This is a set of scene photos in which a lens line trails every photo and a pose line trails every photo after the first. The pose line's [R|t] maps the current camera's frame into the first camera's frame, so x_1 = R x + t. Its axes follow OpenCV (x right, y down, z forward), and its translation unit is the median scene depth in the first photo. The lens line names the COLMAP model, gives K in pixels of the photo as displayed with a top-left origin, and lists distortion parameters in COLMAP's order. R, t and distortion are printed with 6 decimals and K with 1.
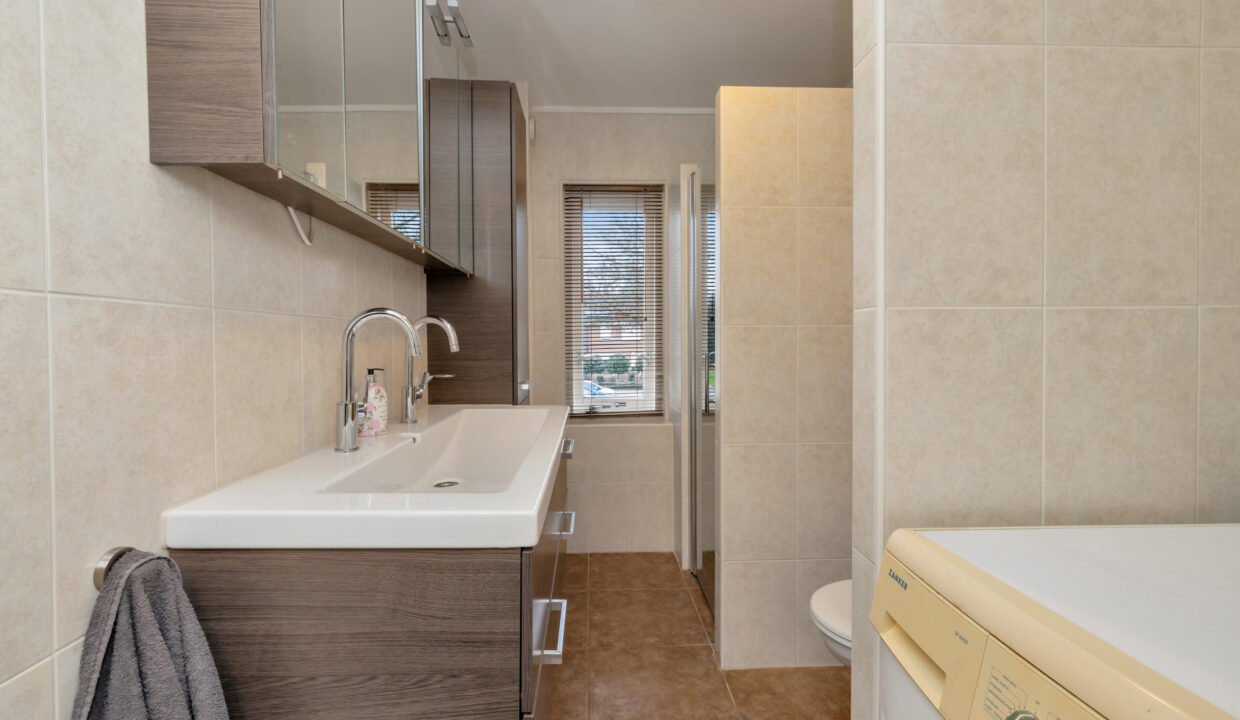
lens RADIAL K [[559.4, 0, 620.0], [0, 559.4, 360.0], [0, 0, 1]] dist [0.001588, -0.000081]
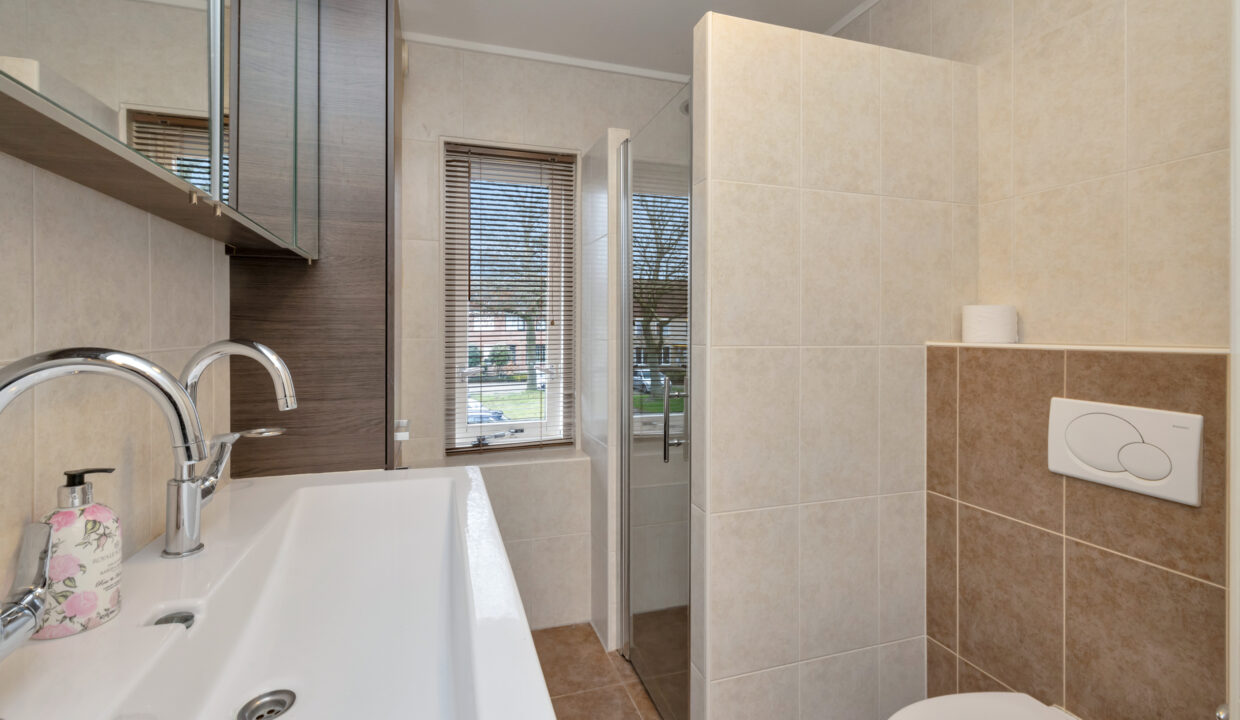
lens RADIAL K [[556.1, 0, 619.0], [0, 556.1, 335.3], [0, 0, 1]] dist [-0.002385, 0.000277]
pose [[0.963098, 0.004581, 0.269110, -0.085858], [0.001380, 0.999758, -0.021958, -0.044894], [-0.269146, 0.021519, 0.962859, 0.260024]]
